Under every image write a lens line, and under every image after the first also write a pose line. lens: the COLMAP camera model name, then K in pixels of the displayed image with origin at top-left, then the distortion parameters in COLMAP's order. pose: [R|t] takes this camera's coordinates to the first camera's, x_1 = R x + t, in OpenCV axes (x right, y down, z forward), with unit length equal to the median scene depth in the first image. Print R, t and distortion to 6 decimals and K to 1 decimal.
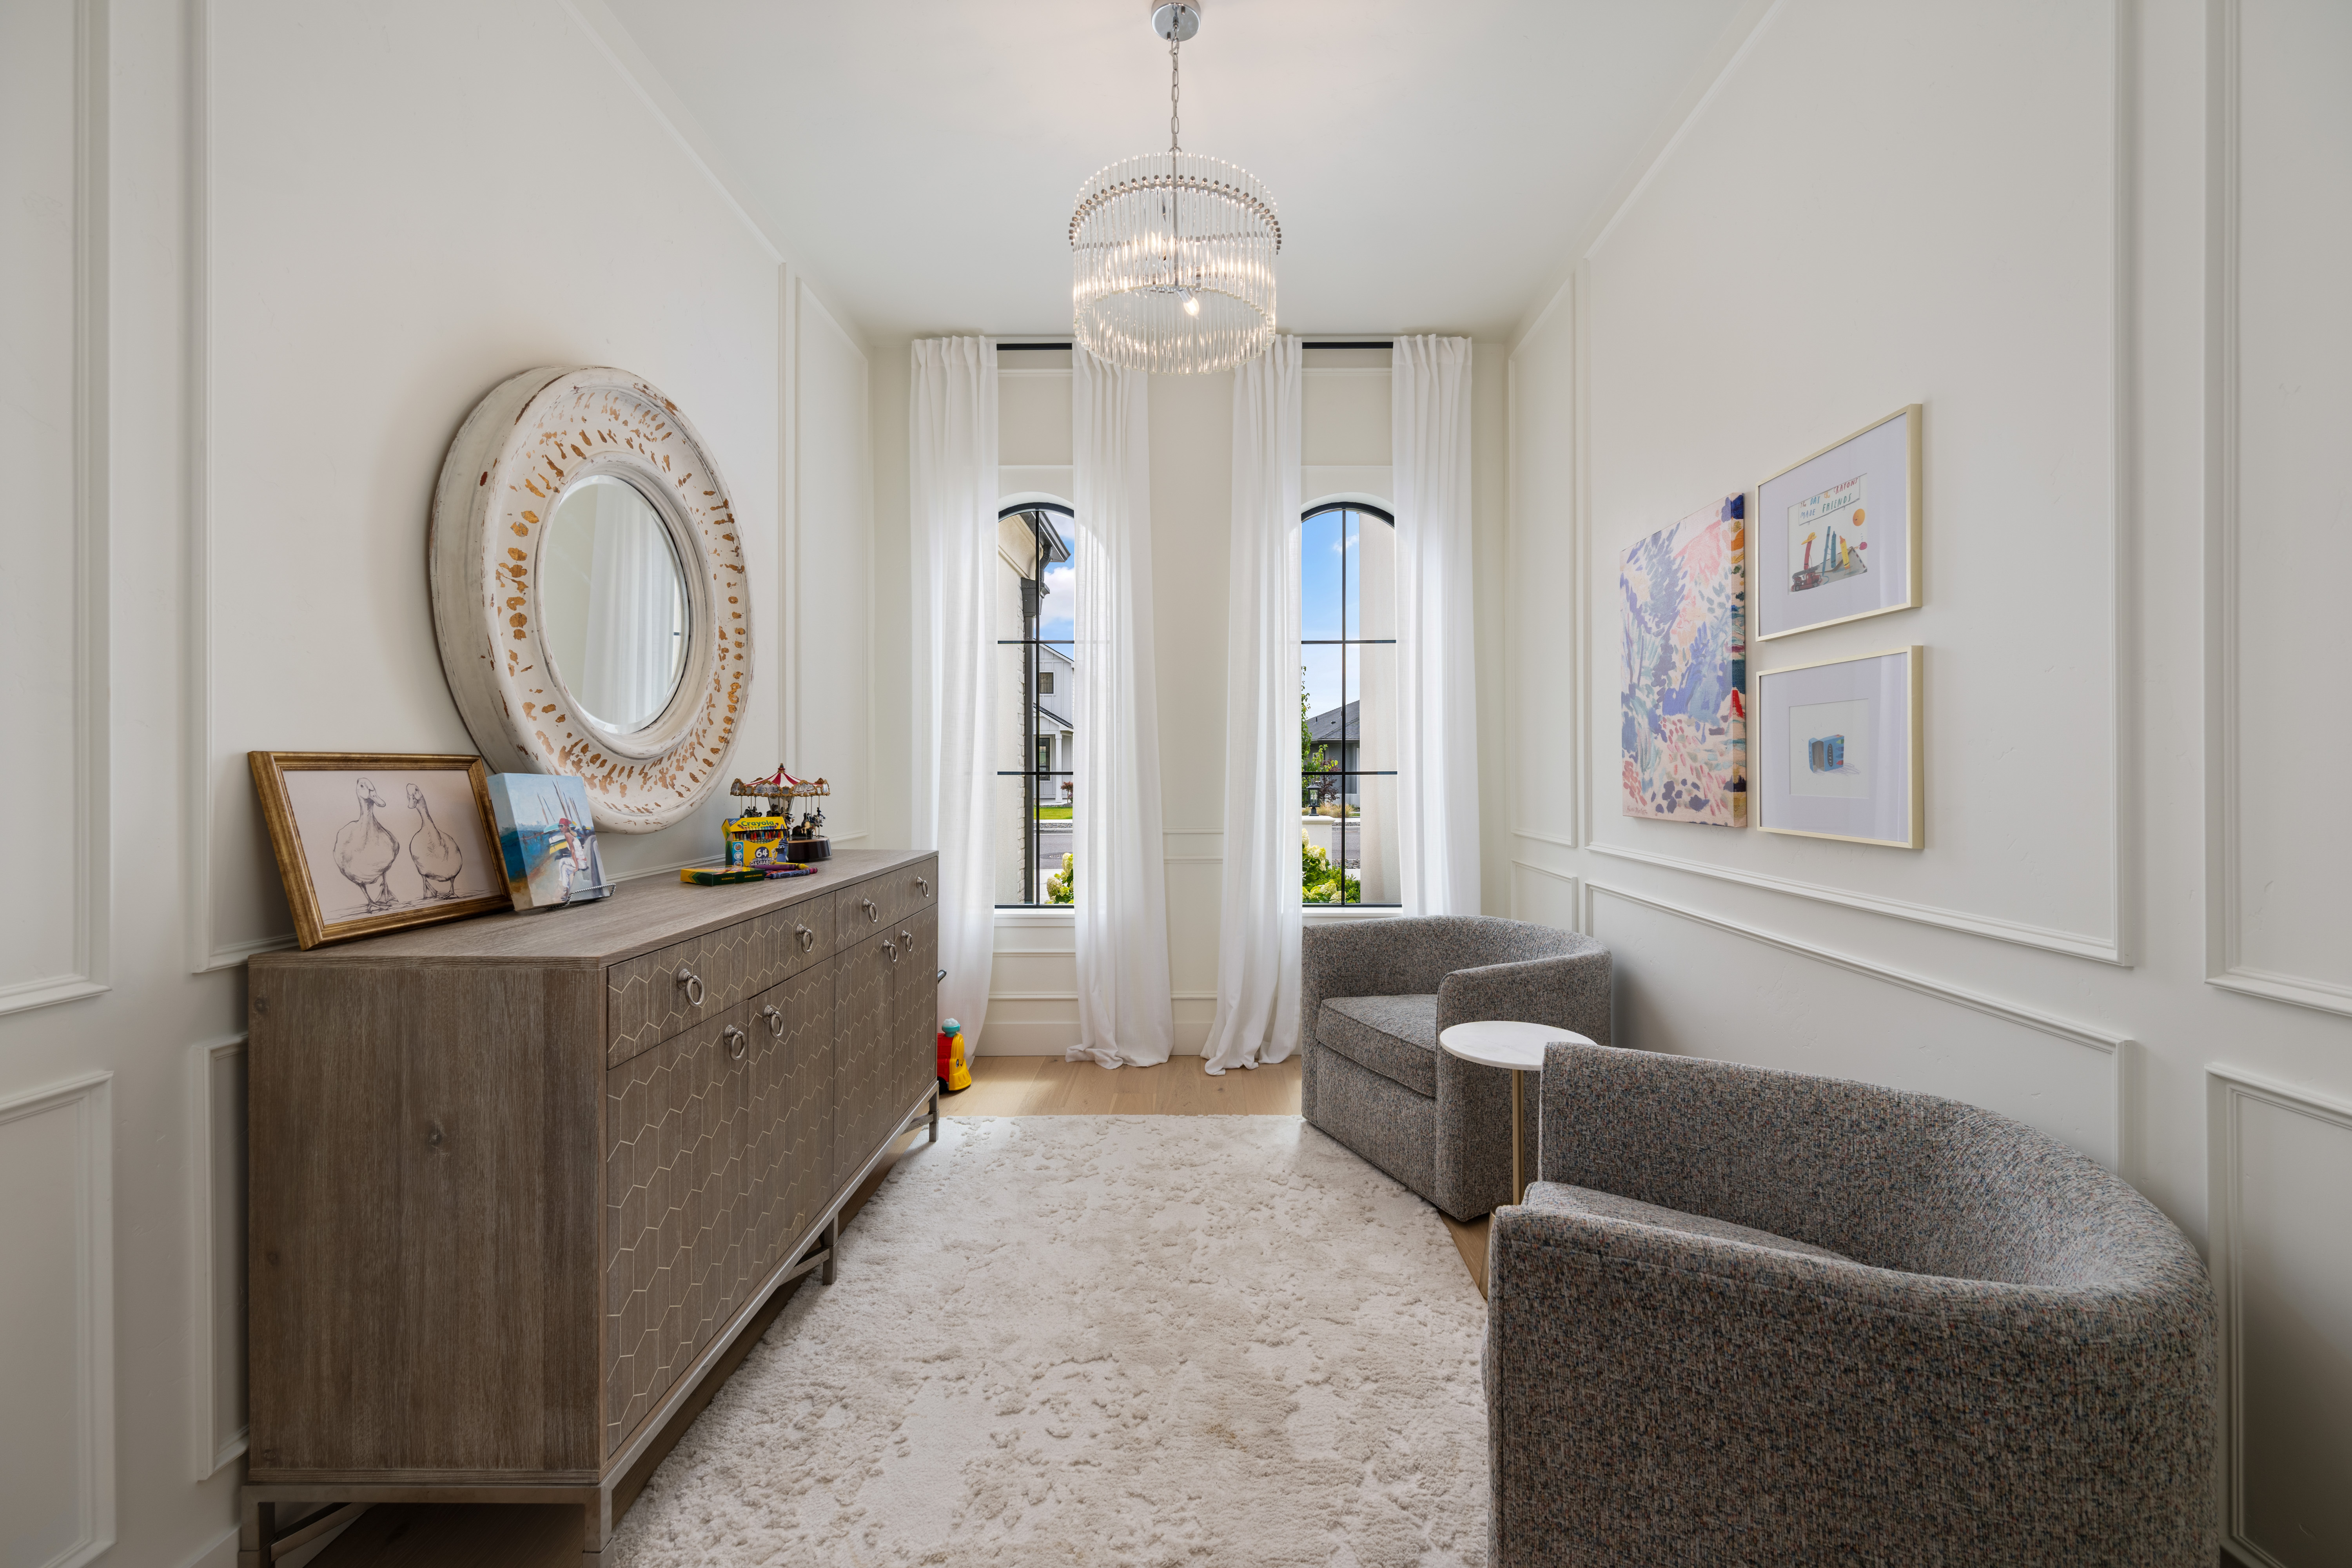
lens RADIAL K [[923.9, 0, 1191.2], [0, 923.9, 772.6], [0, 0, 1]] dist [-0.000164, 0.000165]
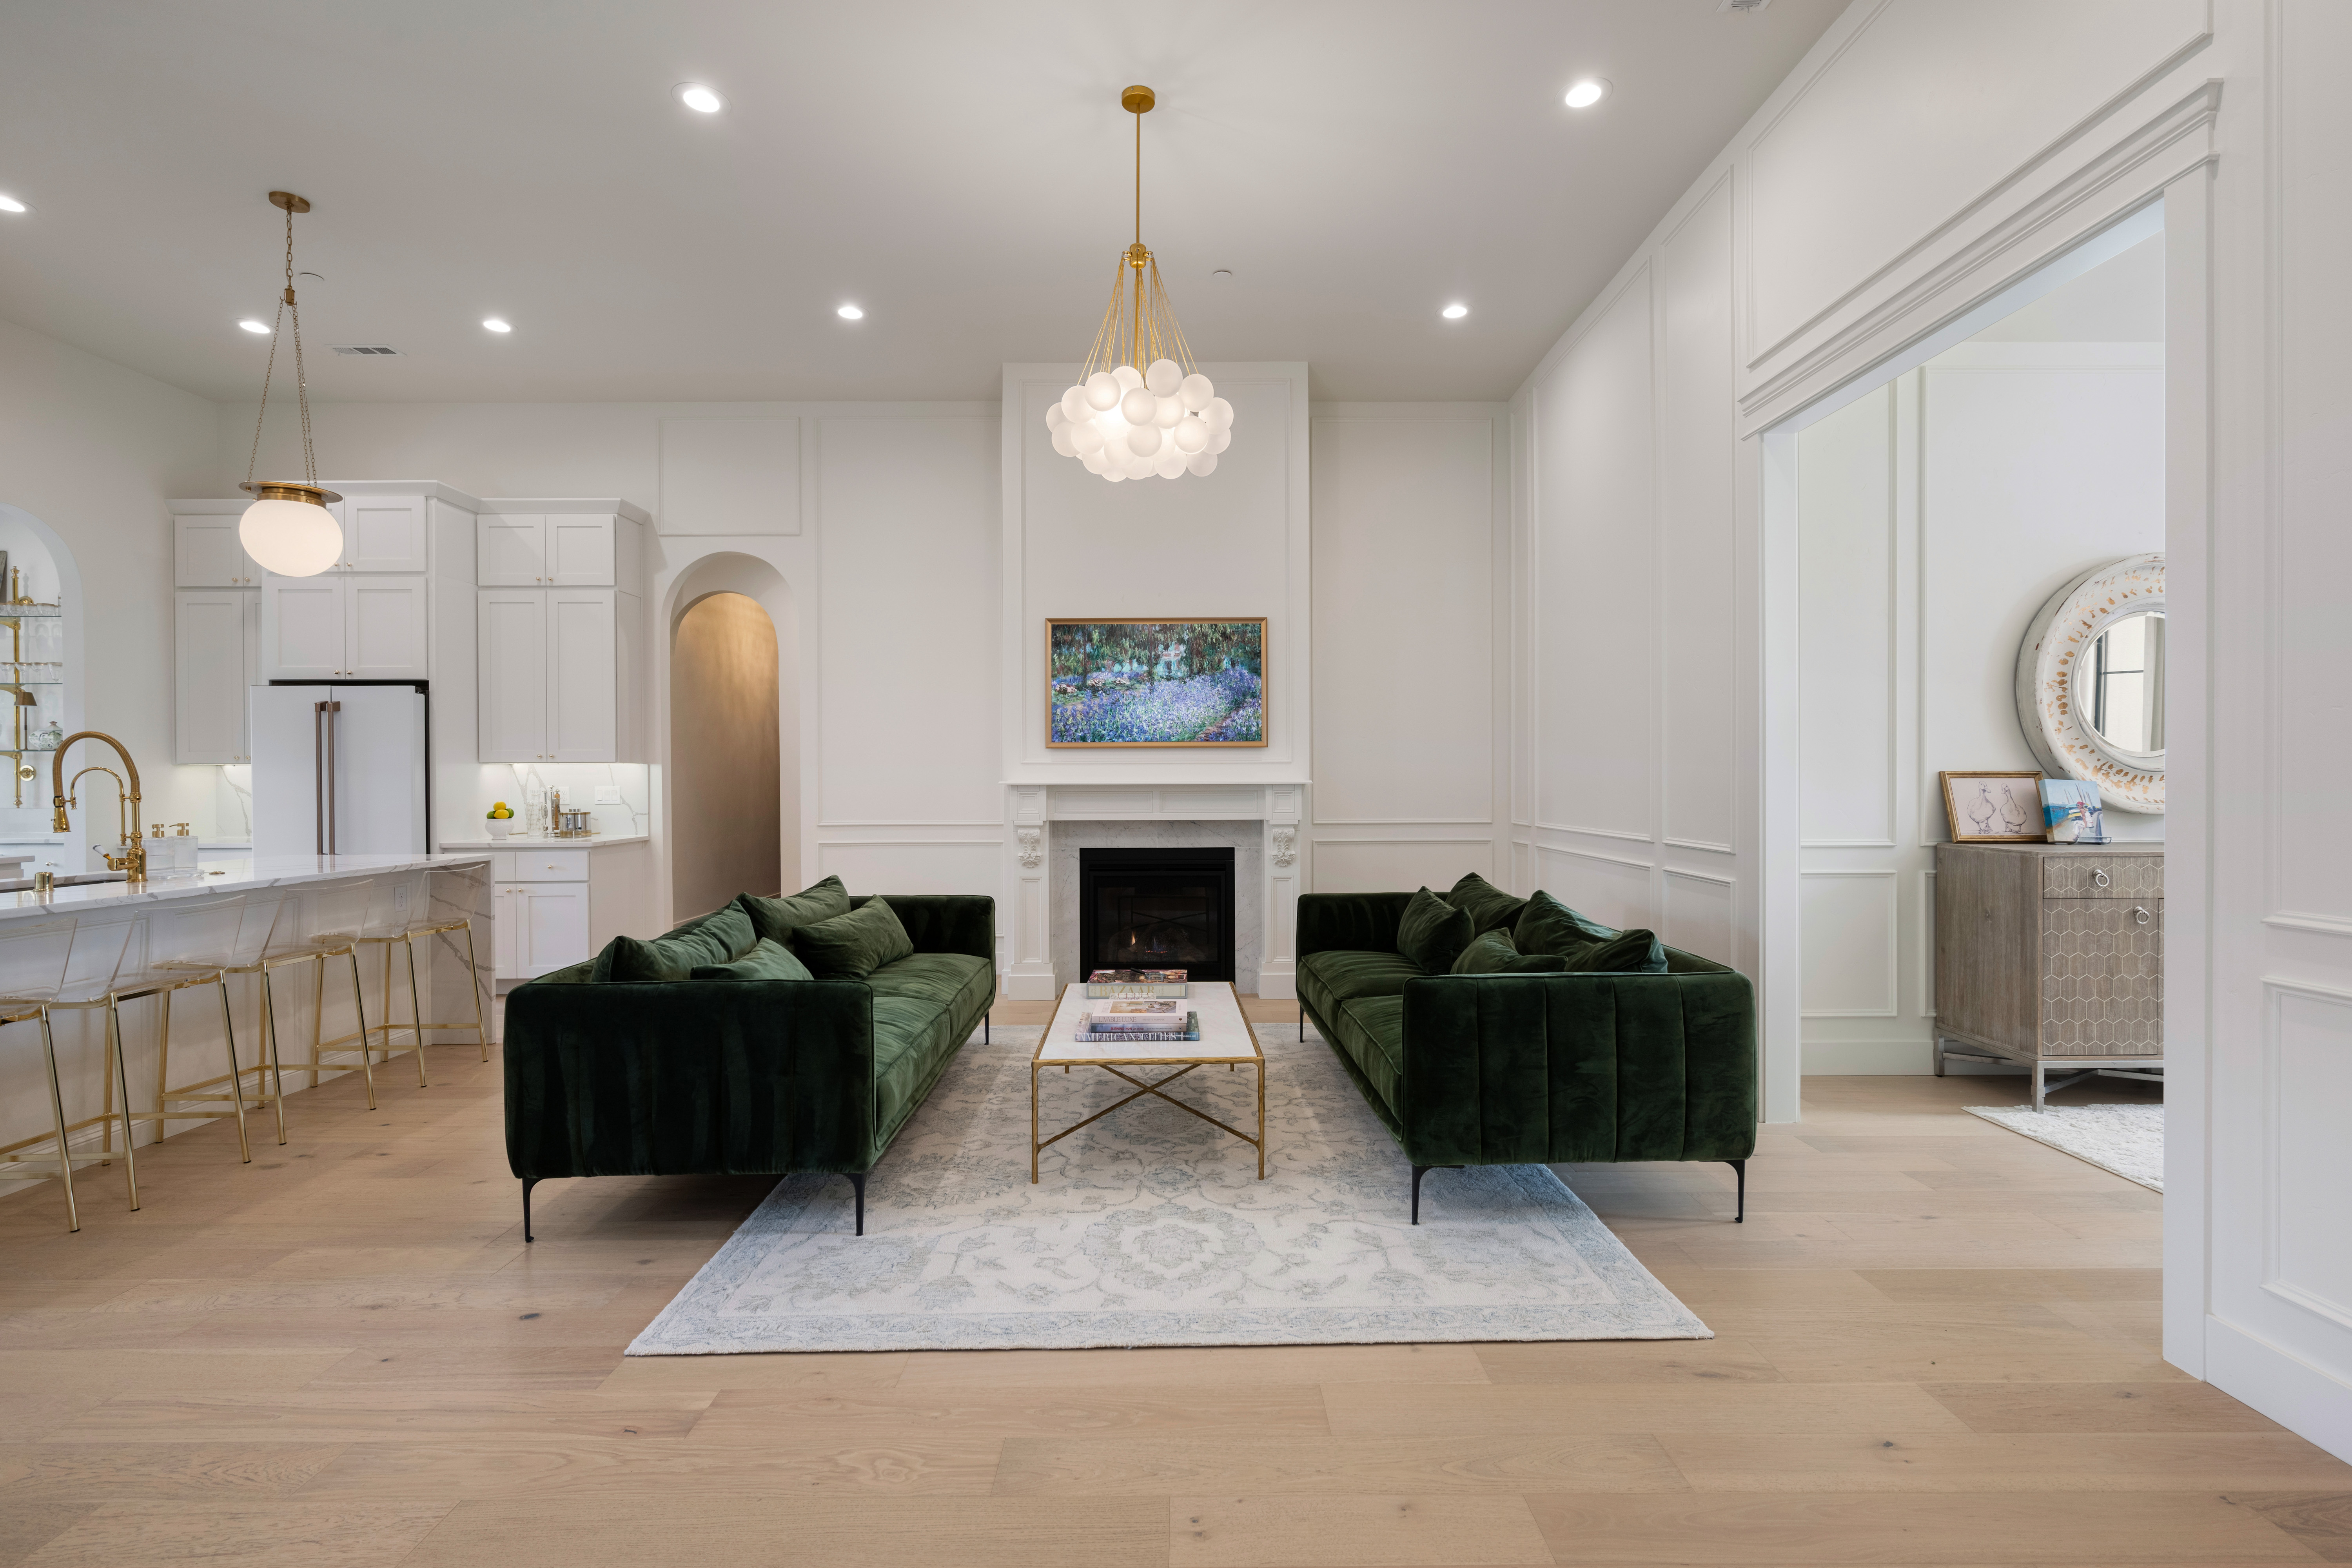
lens RADIAL K [[1053.7, 0, 1176.0], [0, 1053.7, 784.0], [0, 0, 1]] dist [-0.001268, -0.000258]
pose [[0.008110, 0.009041, -0.999926, 2.167352], [-0.001445, 0.999958, 0.009030, -0.009983], [0.999966, 0.001372, 0.008123, -1.352473]]
